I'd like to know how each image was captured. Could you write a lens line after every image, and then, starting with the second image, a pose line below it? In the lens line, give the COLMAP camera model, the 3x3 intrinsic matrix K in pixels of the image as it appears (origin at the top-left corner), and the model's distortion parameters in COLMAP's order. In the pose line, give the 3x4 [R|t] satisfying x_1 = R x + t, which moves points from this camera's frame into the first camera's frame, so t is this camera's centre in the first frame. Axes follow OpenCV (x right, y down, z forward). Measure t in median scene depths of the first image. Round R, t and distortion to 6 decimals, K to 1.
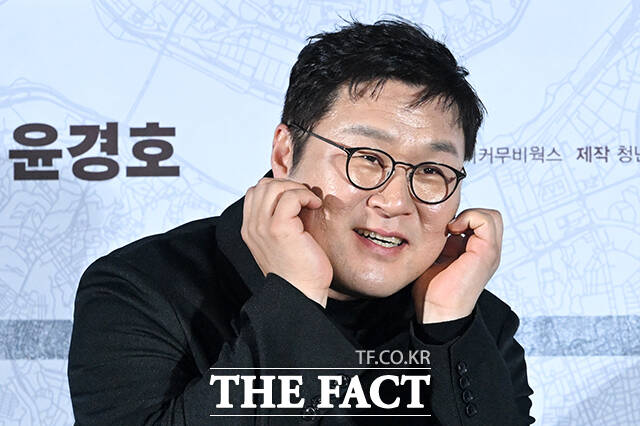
lens RADIAL K [[2659.6, 0, 320.0], [0, 2659.6, 213.0], [0, 0, 1]] dist [0.061810, 0.160183]
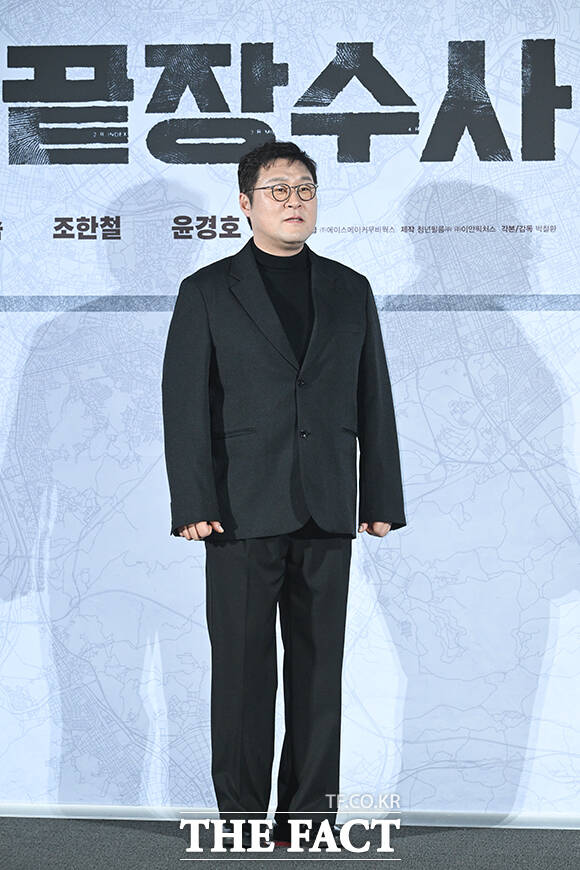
lens RADIAL K [[3168.5, 0, 290.0], [0, 3168.5, 435.0], [0, 0, 1]] dist [-0.029489, 0.198450]
pose [[0.999439, 0.002773, 0.033391, -0.104878], [-0.004400, 0.998801, 0.048752, 0.025690], [-0.033215, -0.048871, 0.998253, -1.951936]]
